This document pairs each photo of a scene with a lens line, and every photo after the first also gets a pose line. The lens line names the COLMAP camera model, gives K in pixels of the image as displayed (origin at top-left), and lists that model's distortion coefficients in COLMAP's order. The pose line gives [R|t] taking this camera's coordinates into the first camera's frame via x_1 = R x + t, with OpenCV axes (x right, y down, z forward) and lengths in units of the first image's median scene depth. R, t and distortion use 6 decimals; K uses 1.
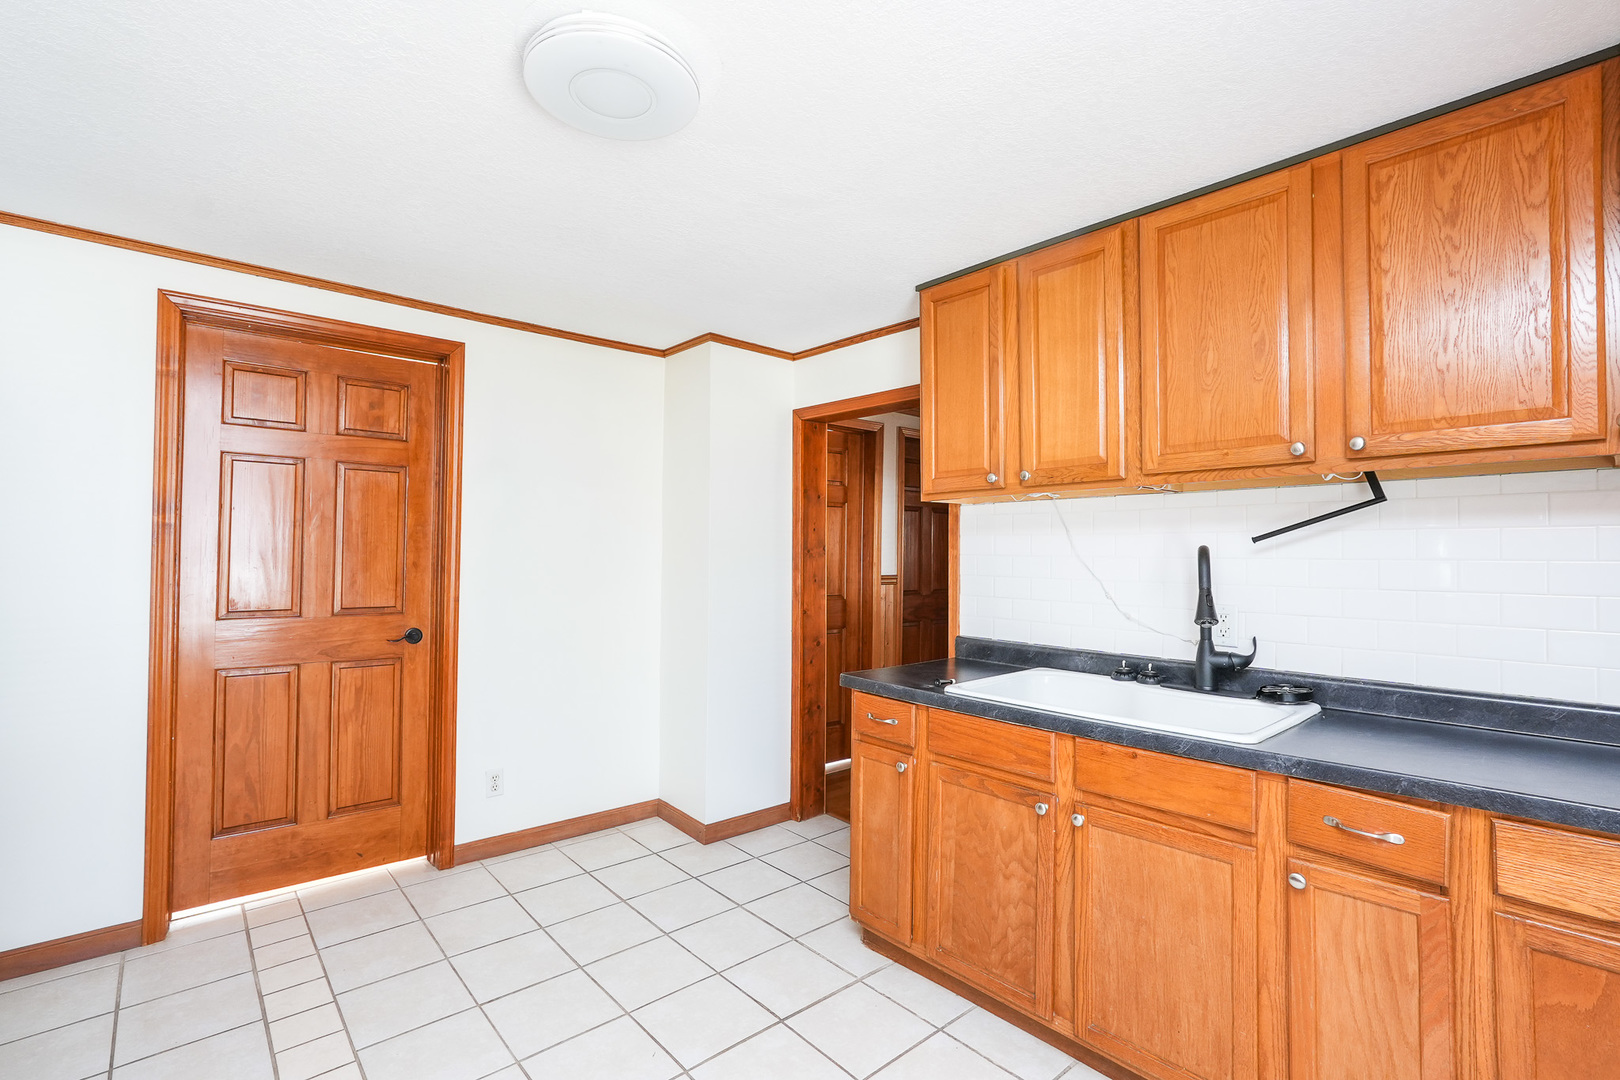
lens RADIAL K [[743.7, 0, 805.0], [0, 743.7, 537.7], [0, 0, 1]] dist [-0.016112, 0.008599]
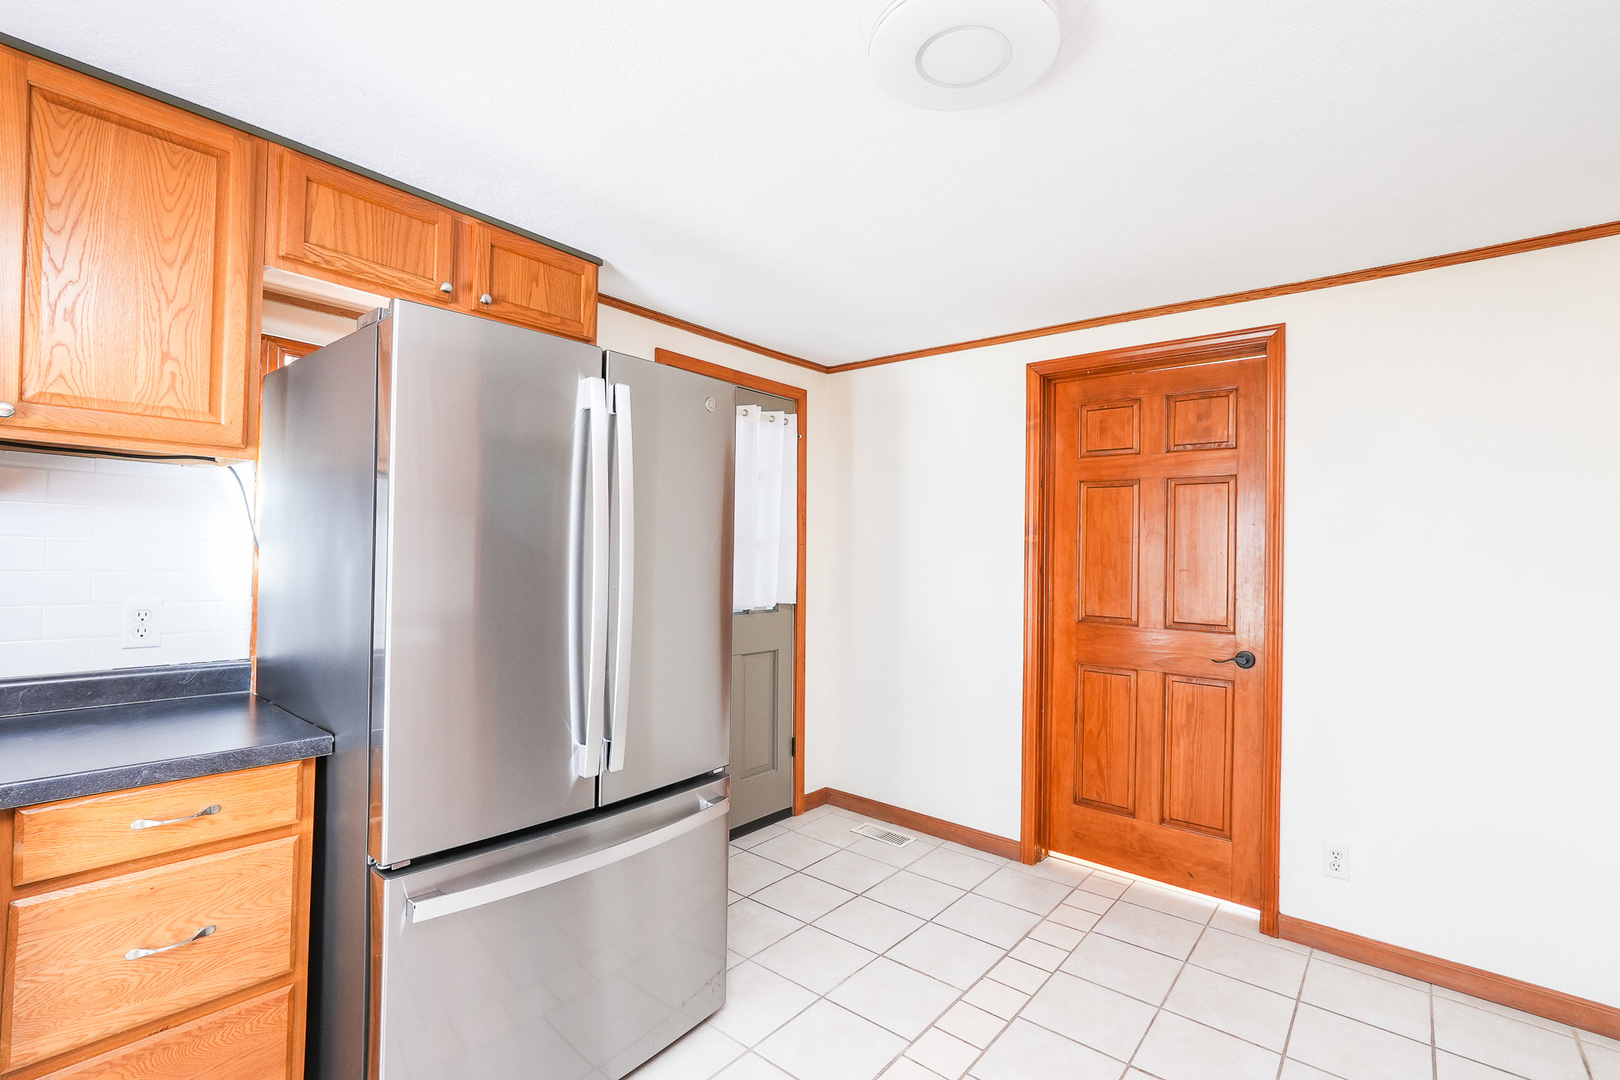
lens RADIAL K [[743.7, 0, 809.4], [0, 743.7, 539.0], [0, 0, 1]] dist [-0.016112, 0.008599]
pose [[0.163280, -0.026801, -0.986216, 0.313328], [0.002198, 0.999638, -0.026802, 0.007756], [0.986577, 0.002209, 0.163280, 0.354419]]
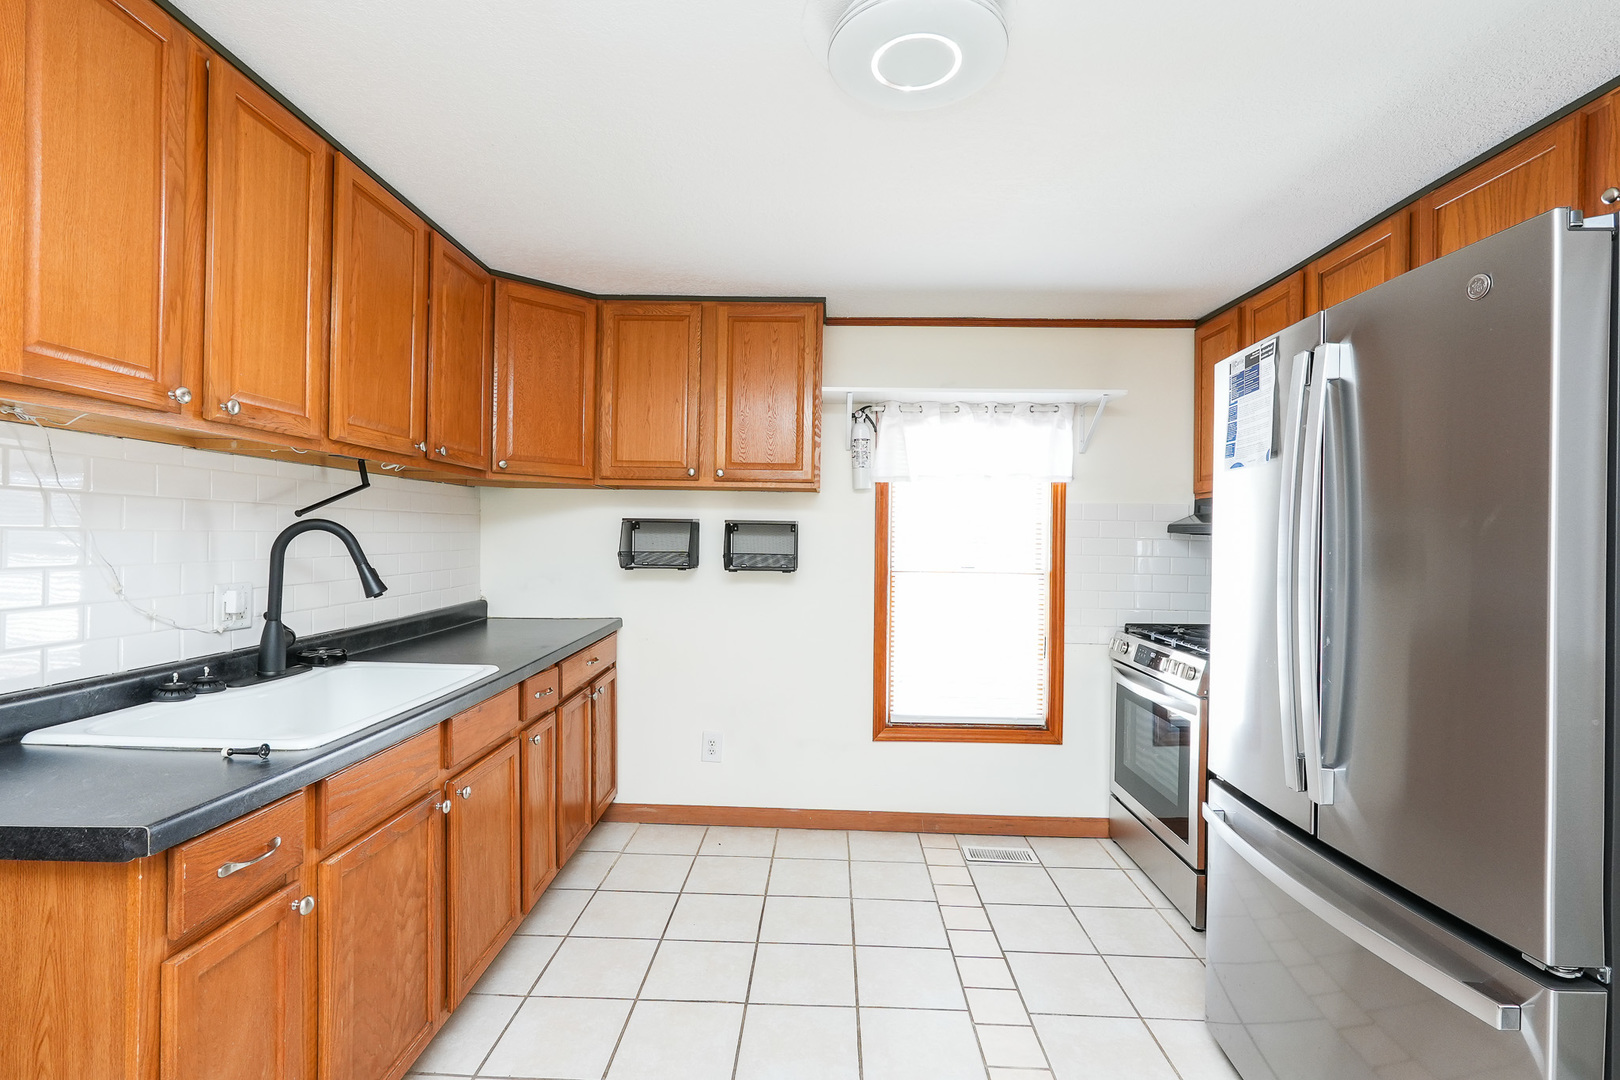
lens RADIAL K [[743.7, 0, 808.6], [0, 743.7, 539.8], [0, 0, 1]] dist [-0.016112, 0.008599]
pose [[-0.737765, -0.020977, 0.674732, -0.427930], [-0.036159, 0.999310, -0.008470, 0.016201], [-0.674089, -0.030647, -0.738014, 0.939481]]
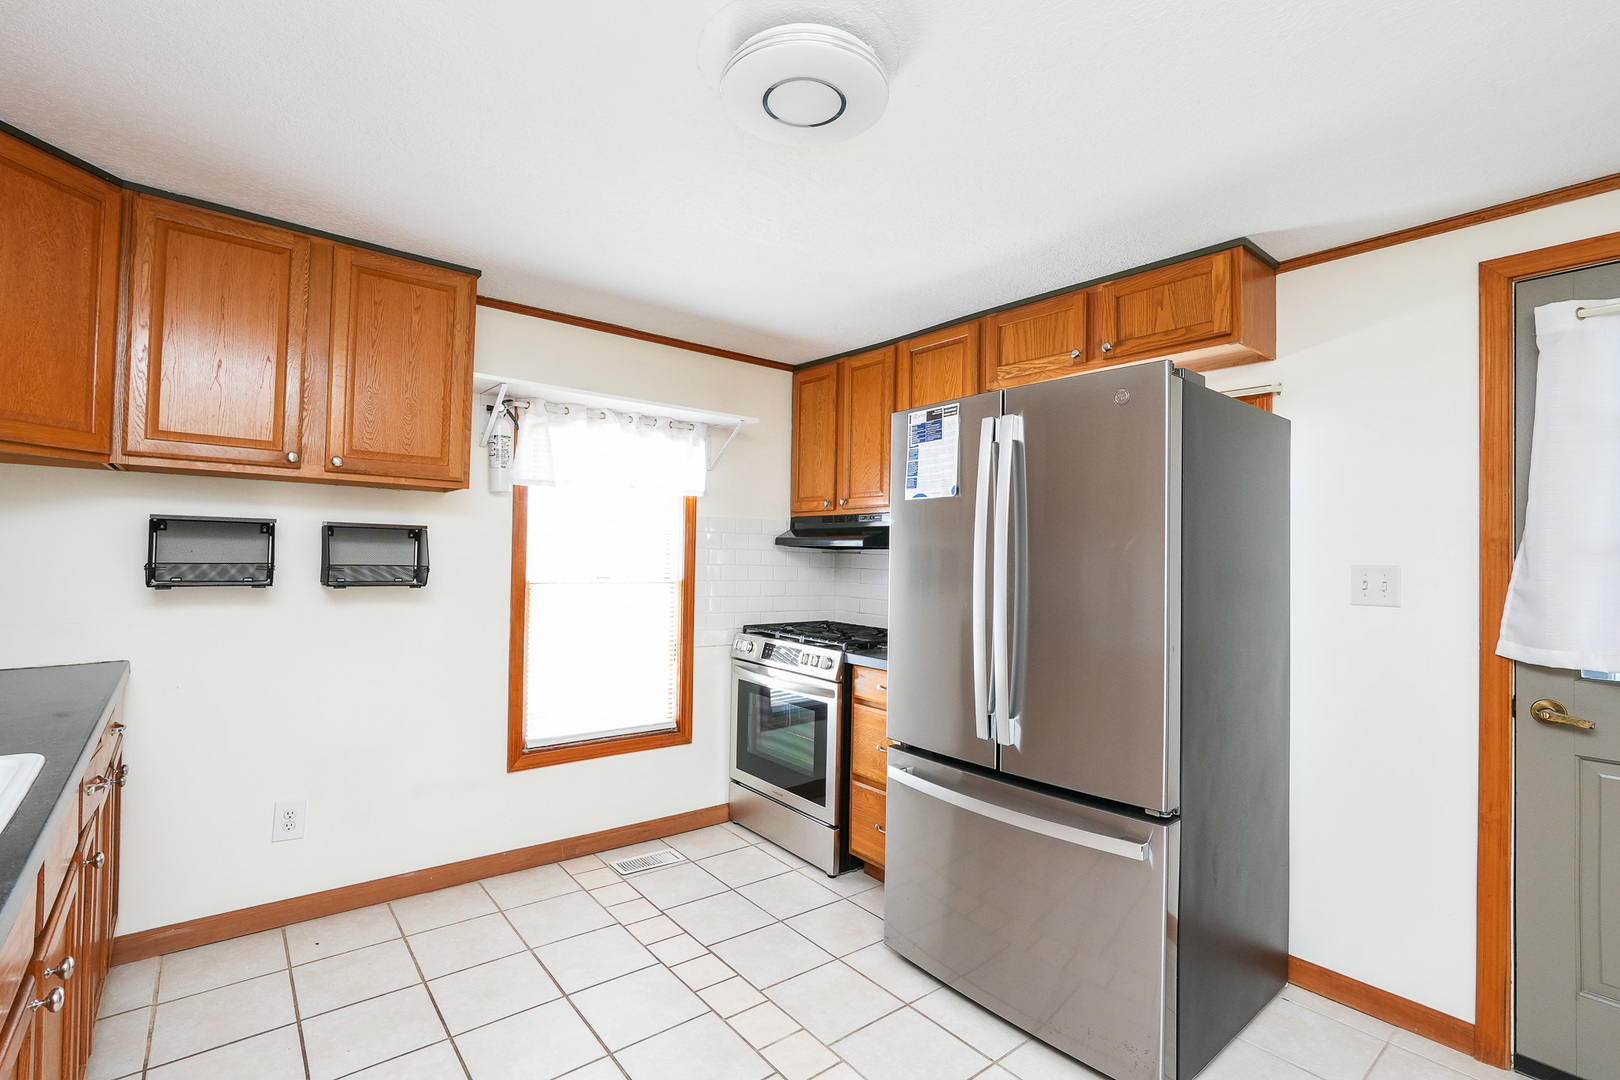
lens RADIAL K [[743.7, 0, 810.9], [0, 743.7, 539.3], [0, 0, 1]] dist [-0.016112, 0.008599]
pose [[-0.999112, -0.030624, 0.028943, -0.165537], [-0.031867, 0.998544, -0.043516, 0.021700], [-0.027568, -0.044400, -0.998633, 1.048460]]
